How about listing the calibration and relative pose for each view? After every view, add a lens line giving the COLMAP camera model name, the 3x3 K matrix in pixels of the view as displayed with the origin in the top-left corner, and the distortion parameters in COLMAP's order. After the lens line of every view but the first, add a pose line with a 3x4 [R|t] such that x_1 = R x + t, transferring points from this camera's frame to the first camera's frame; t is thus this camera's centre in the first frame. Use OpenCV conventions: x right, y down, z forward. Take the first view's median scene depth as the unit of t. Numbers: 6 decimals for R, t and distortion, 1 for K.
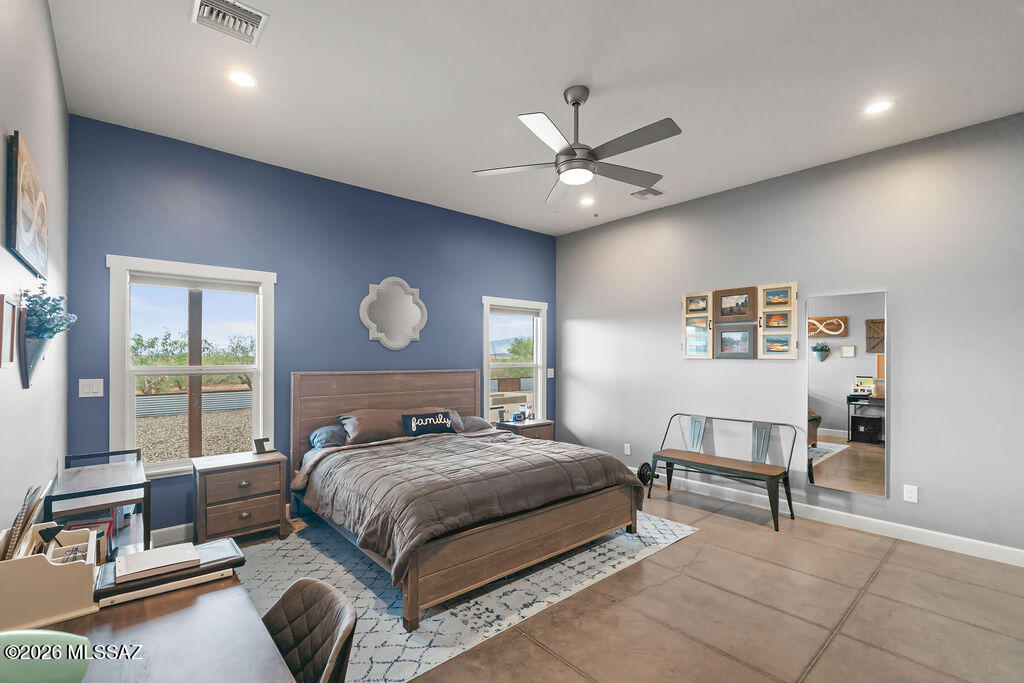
lens RADIAL K [[451.1, 0, 512.4], [0, 451.1, 347.3], [0, 0, 1]] dist [-0.001488, 0.000182]
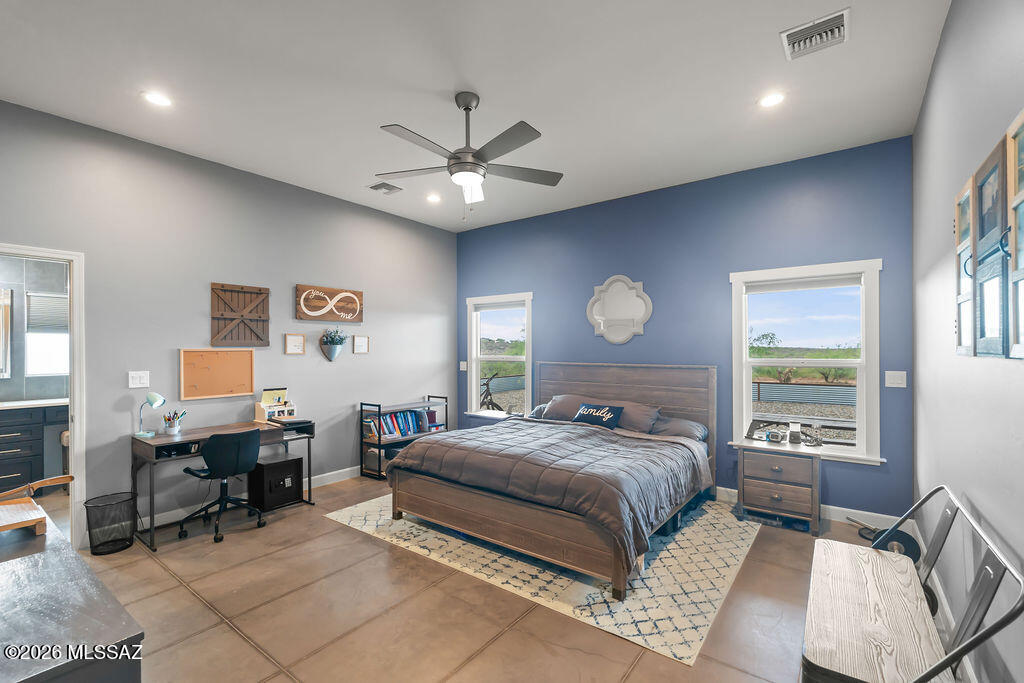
lens RADIAL K [[451.1, 0, 512.4], [0, 451.1, 347.3], [0, 0, 1]] dist [-0.001488, 0.000182]
pose [[0.205103, -0.011168, -0.978677, 1.039626], [0.014159, 0.999864, -0.008443, 0.026479], [0.978638, -0.012126, 0.205233, 0.785732]]
